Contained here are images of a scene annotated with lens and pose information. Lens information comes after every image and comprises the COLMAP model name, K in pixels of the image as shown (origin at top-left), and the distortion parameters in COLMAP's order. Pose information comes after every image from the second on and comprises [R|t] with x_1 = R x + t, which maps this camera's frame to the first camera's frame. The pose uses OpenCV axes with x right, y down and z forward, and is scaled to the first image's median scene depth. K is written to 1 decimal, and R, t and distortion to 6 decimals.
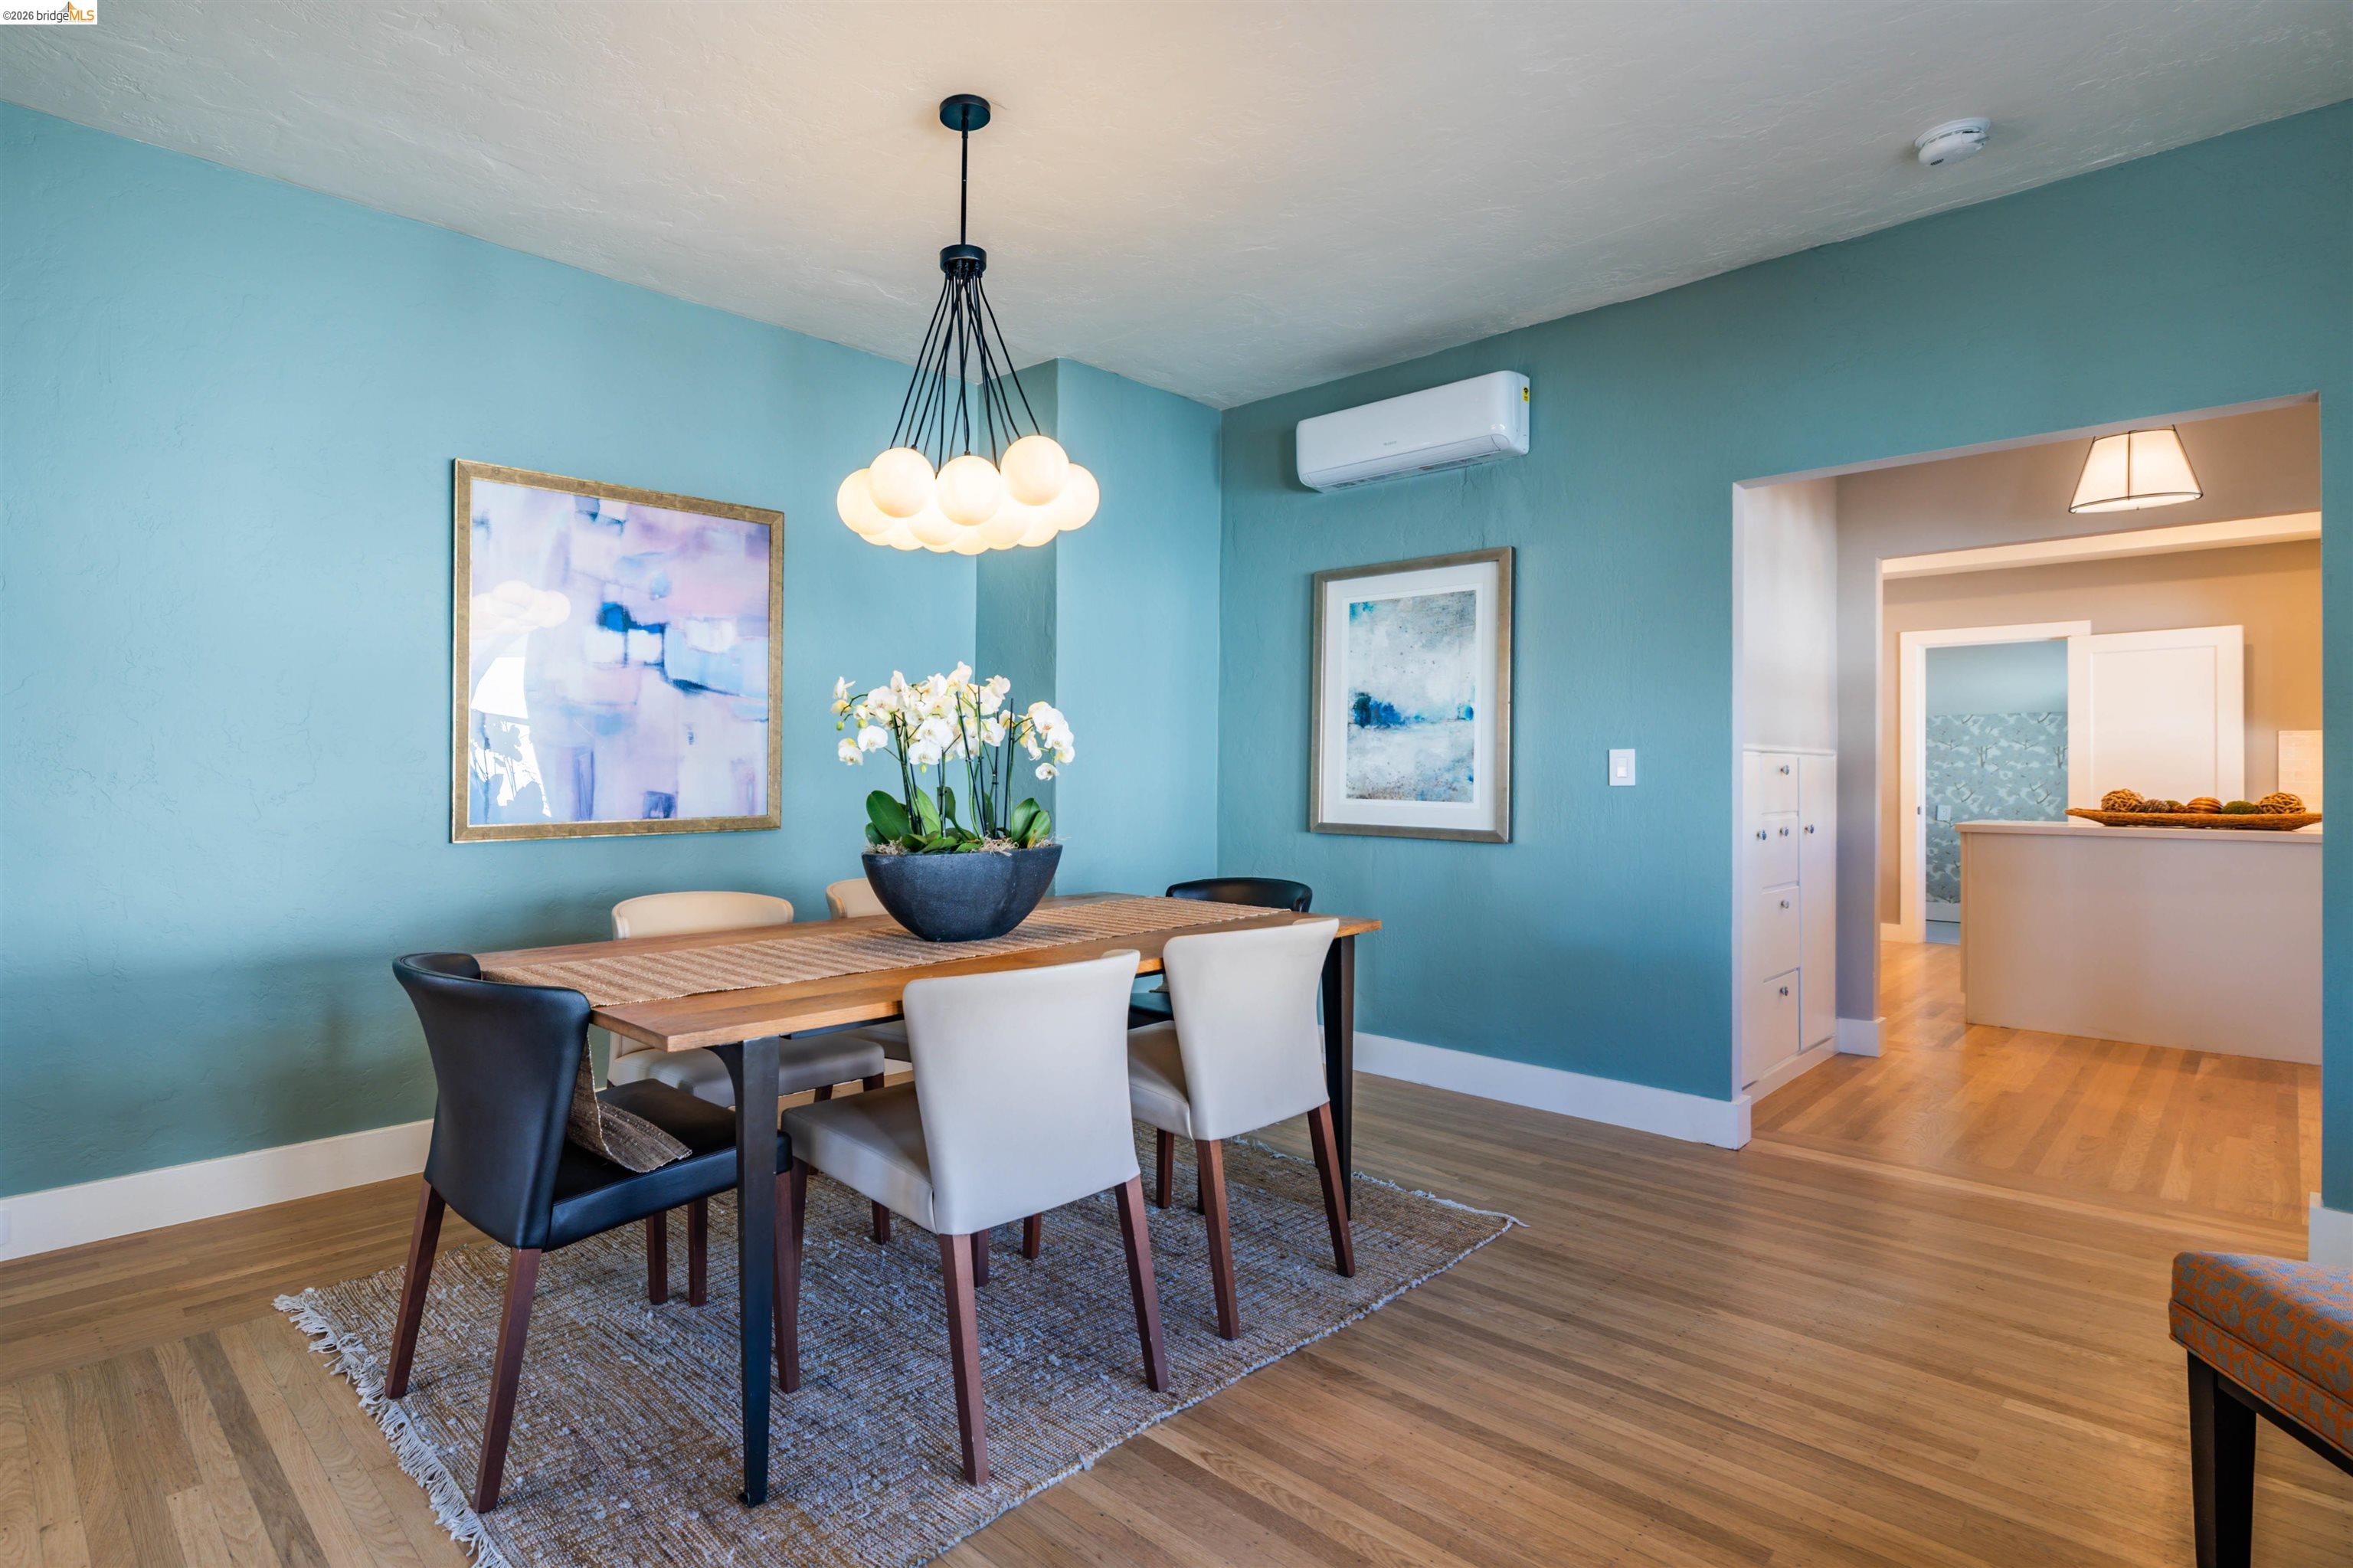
lens RADIAL K [[1171.9, 0, 1176.5], [0, 1171.9, 784.0], [0, 0, 1]] dist [0.000430, 0.000009]
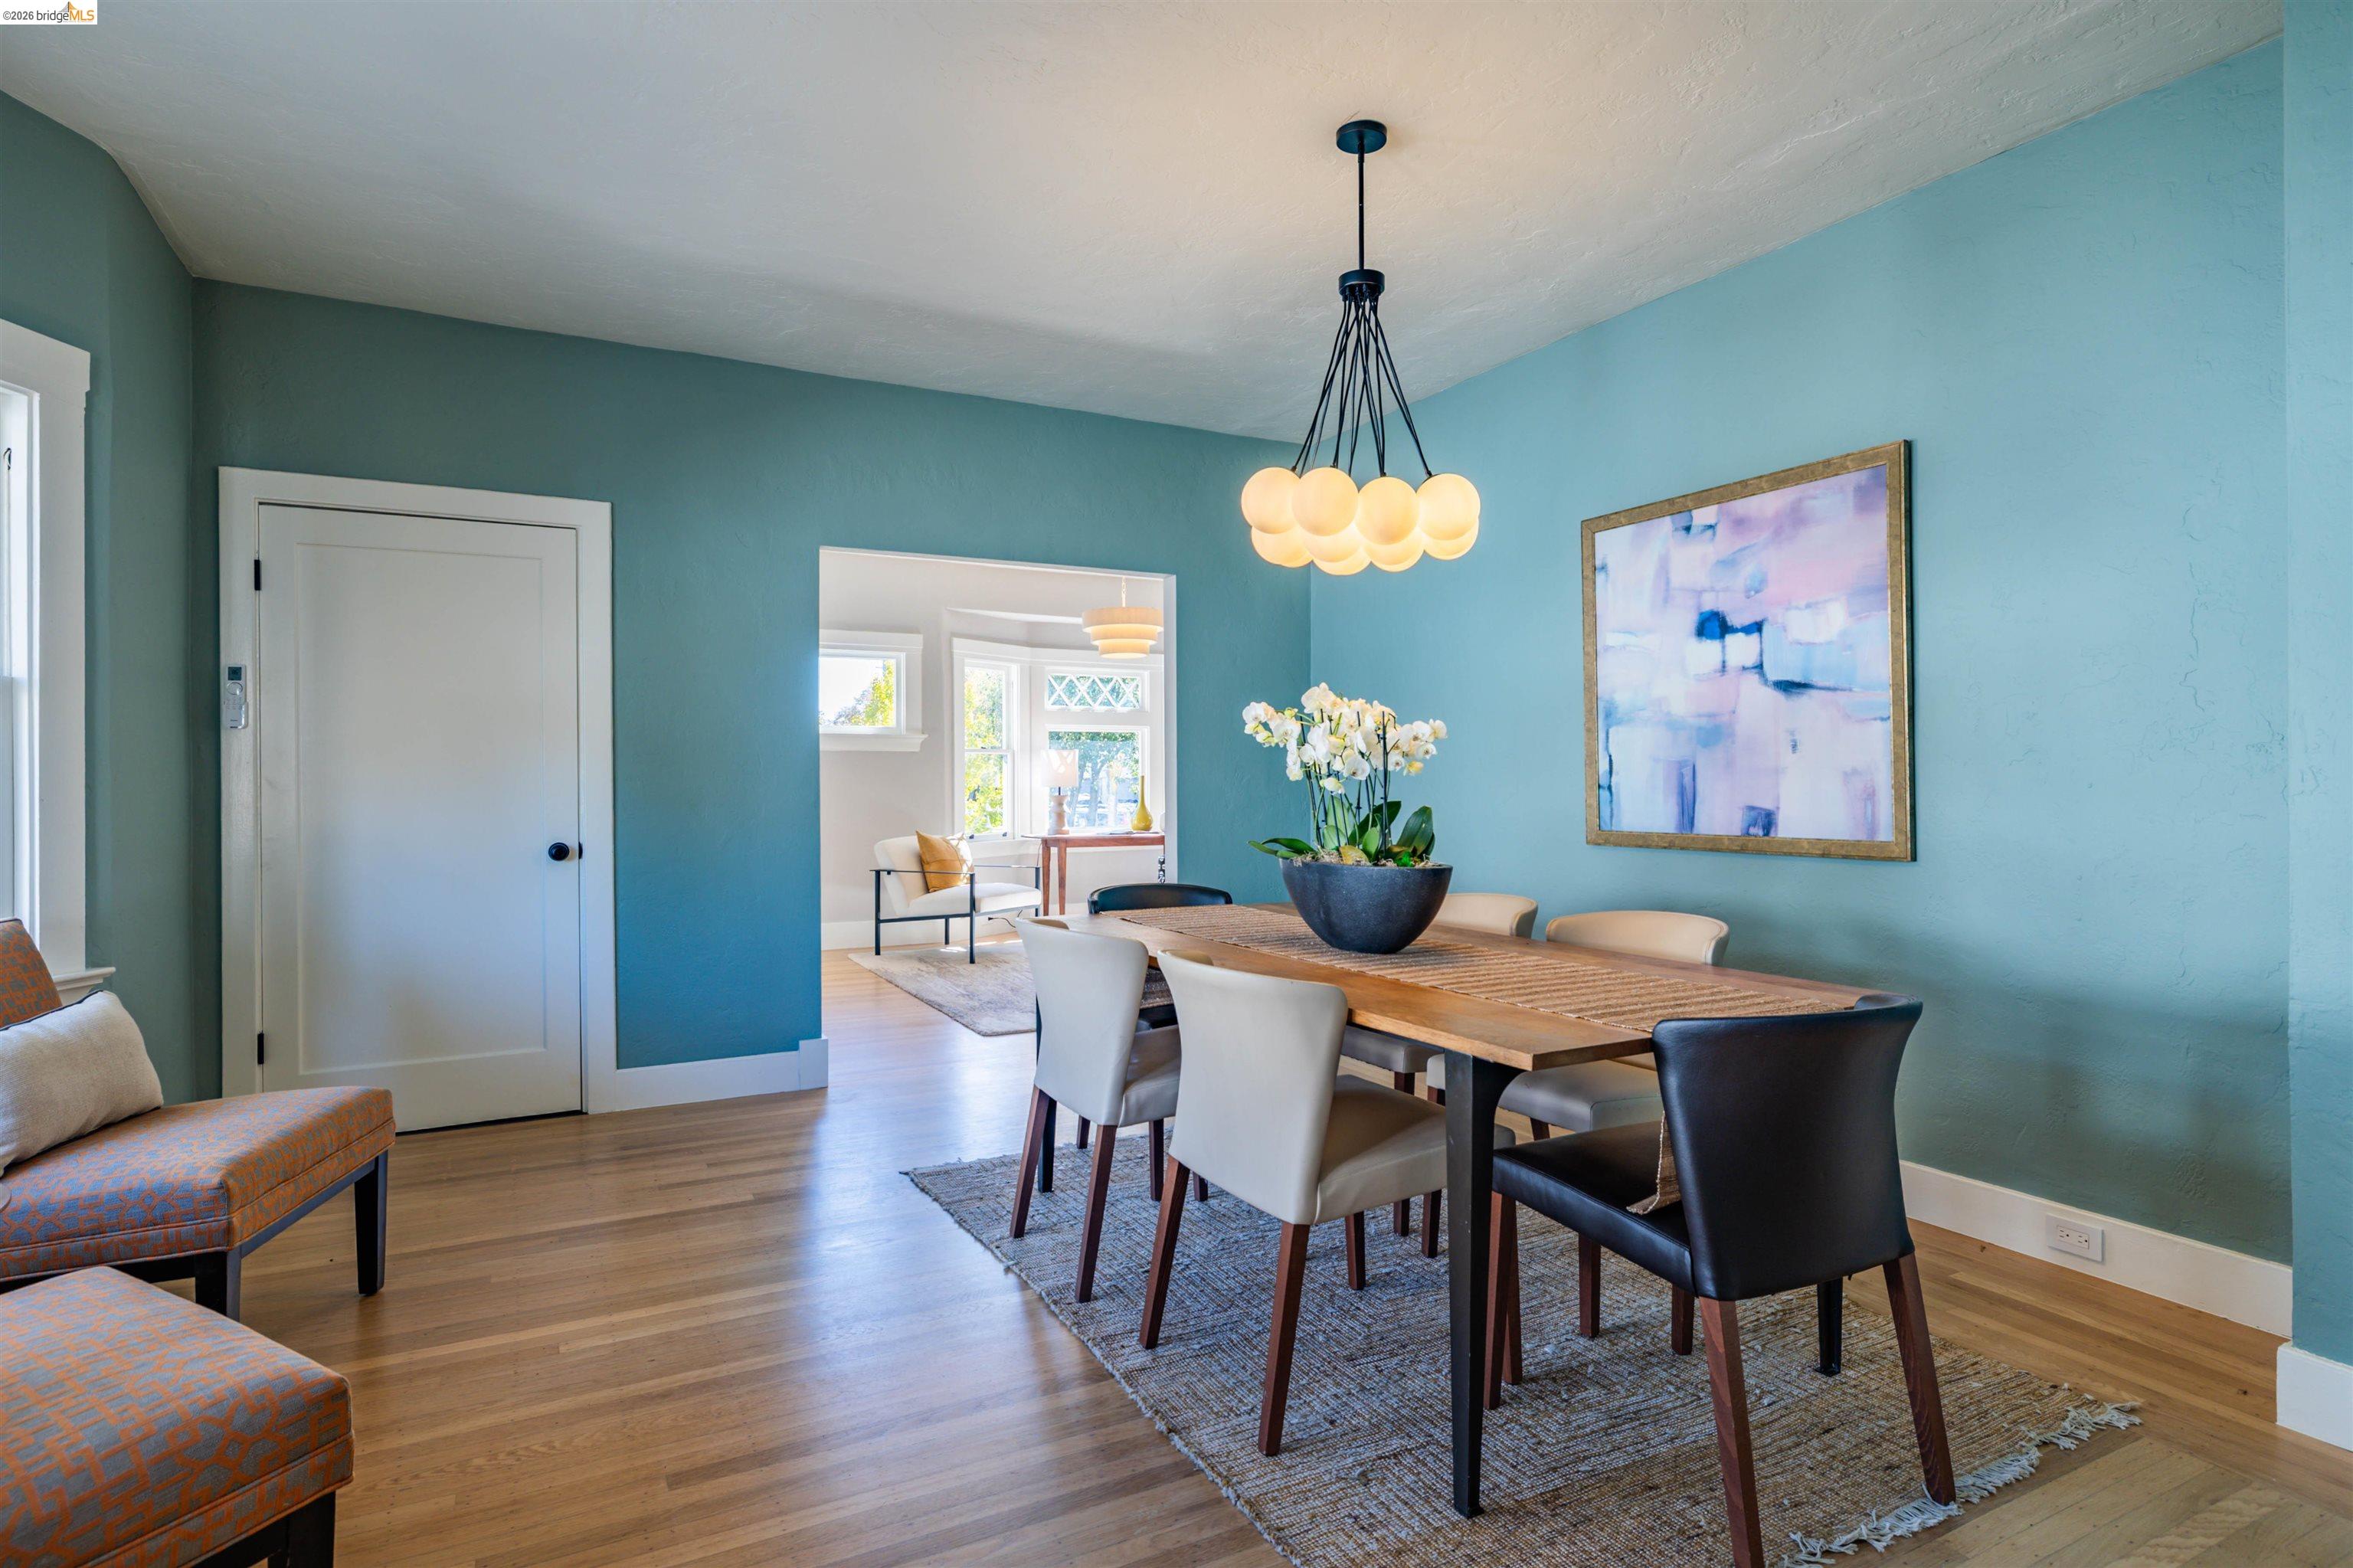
lens RADIAL K [[1241.9, 0, 1177.1], [0, 1241.9, 749.2], [0, 0, 1]] dist [0.001494, 0.000122]
pose [[-0.321167, -0.005889, -0.947004, 0.624441], [0.011561, 0.999882, -0.010139, -0.033793], [0.946952, -0.014205, -0.321061, 0.891367]]
